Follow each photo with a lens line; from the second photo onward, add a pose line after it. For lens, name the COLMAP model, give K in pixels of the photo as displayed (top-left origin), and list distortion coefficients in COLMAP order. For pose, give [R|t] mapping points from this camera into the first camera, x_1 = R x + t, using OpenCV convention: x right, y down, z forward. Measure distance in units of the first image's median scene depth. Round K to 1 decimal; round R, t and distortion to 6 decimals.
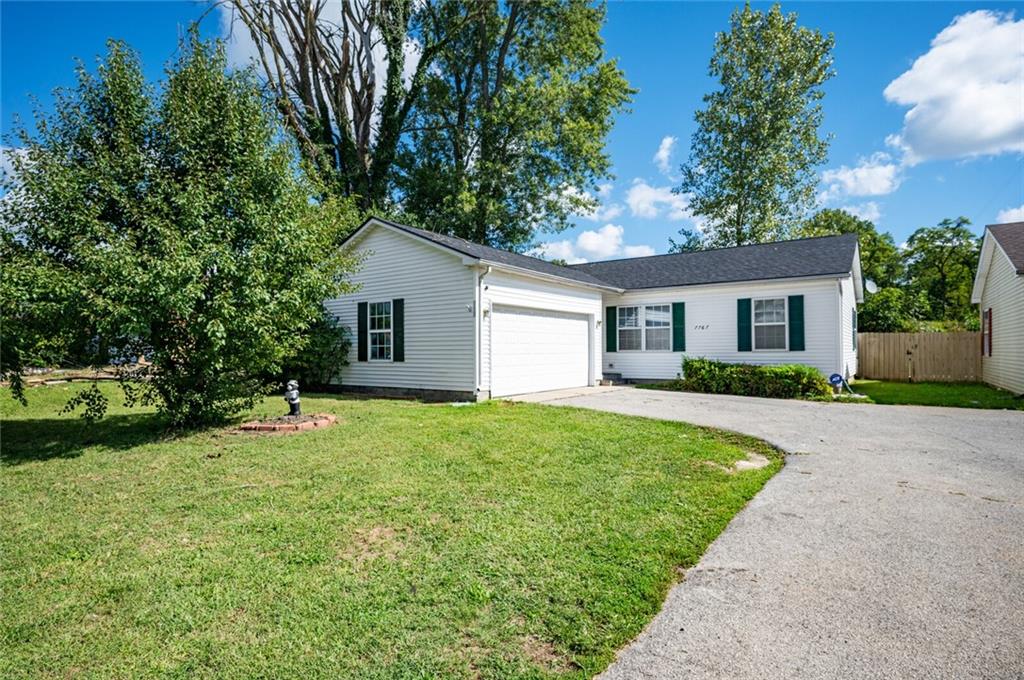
lens RADIAL K [[524.8, 0, 512.8], [0, 524.8, 343.7], [0, 0, 1]] dist [-0.001101, -0.000006]
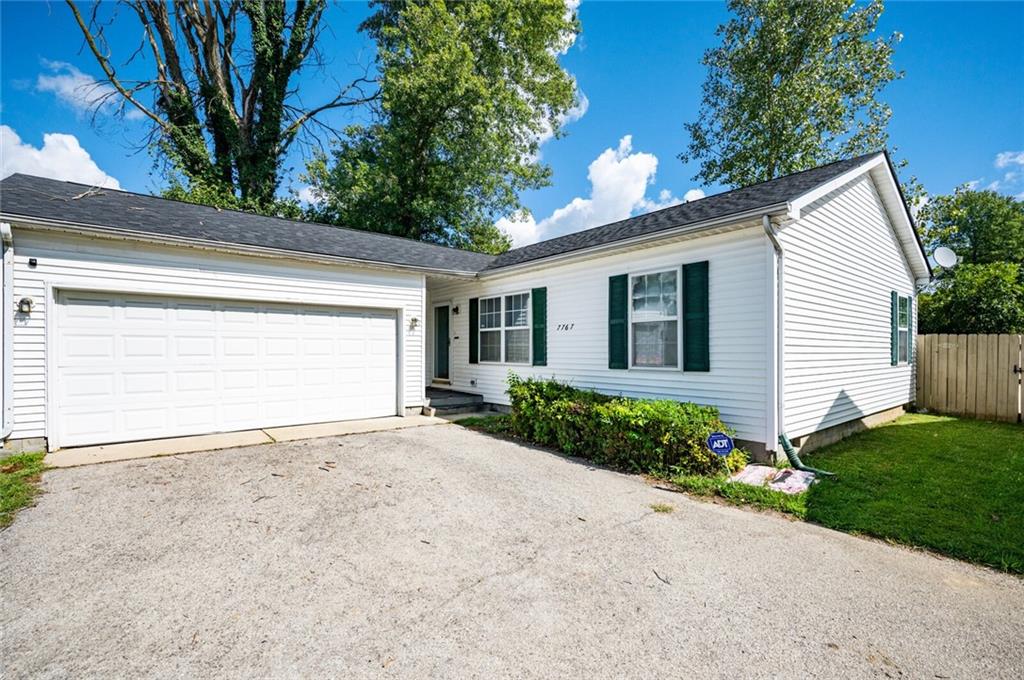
lens RADIAL K [[456.3, 0, 511.1], [0, 456.3, 351.0], [0, 0, 1]] dist [-0.003841, -0.000021]
pose [[0.965379, 0.005552, -0.260794, 0.437675], [-0.001596, 0.999880, 0.015377, -0.011588], [0.260848, -0.014428, 0.965272, 0.475817]]
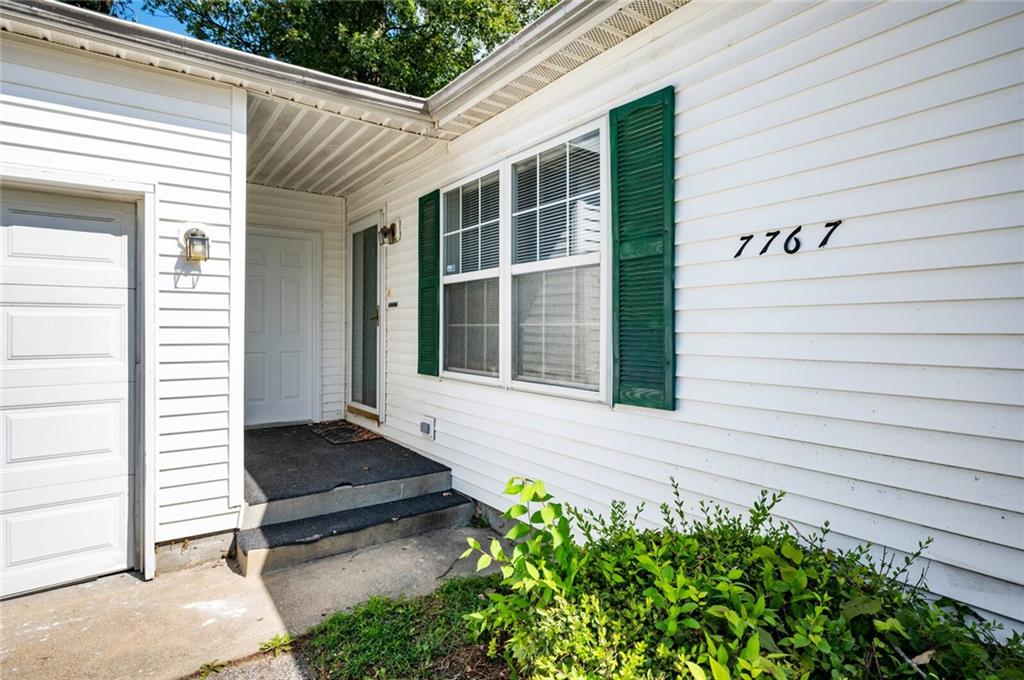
lens RADIAL K [[524.8, 0, 511.7], [0, 524.8, 330.2], [0, 0, 1]] dist [-0.001101, -0.000006]
pose [[0.952001, 0.005769, -0.306040, 0.335682], [-0.000120, 0.999829, 0.018475, -0.011505], [0.306094, -0.017551, 0.951839, 0.860383]]
